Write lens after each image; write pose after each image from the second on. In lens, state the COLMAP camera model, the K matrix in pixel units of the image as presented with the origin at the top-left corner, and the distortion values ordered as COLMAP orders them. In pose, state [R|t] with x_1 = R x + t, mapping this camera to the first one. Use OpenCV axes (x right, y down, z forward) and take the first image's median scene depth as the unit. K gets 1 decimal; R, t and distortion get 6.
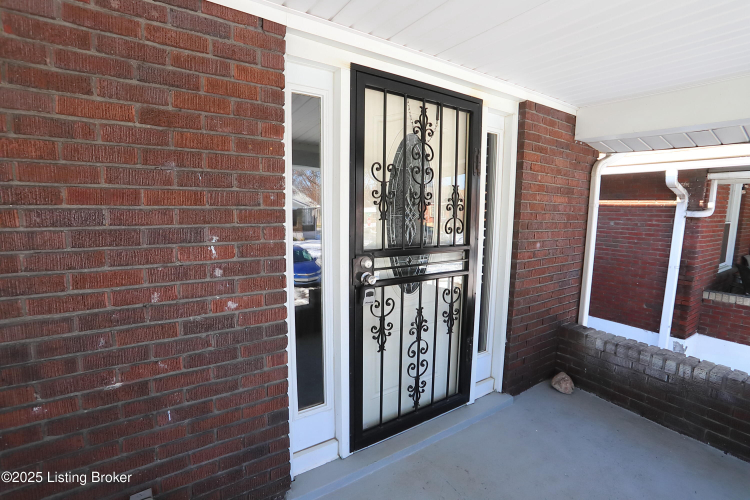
lens RADIAL K [[342.9, 0, 375.0], [0, 342.9, 247.3], [0, 0, 1]] dist [-0.081735, 0.032613]
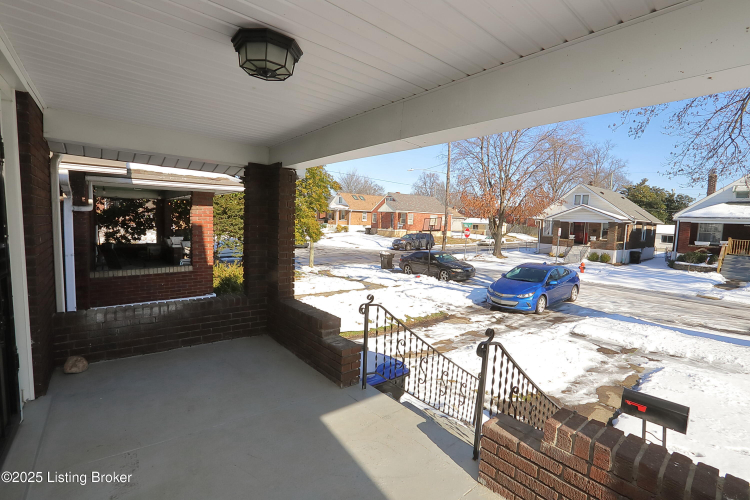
lens RADIAL K [[342.9, 0, 375.0], [0, 342.9, 247.3], [0, 0, 1]] dist [-0.081735, 0.032613]
pose [[-0.109907, -0.099843, 0.988914, -0.550377], [0.083546, 0.990493, 0.109288, -0.004184], [-0.990424, 0.094631, -0.100521, 0.110386]]
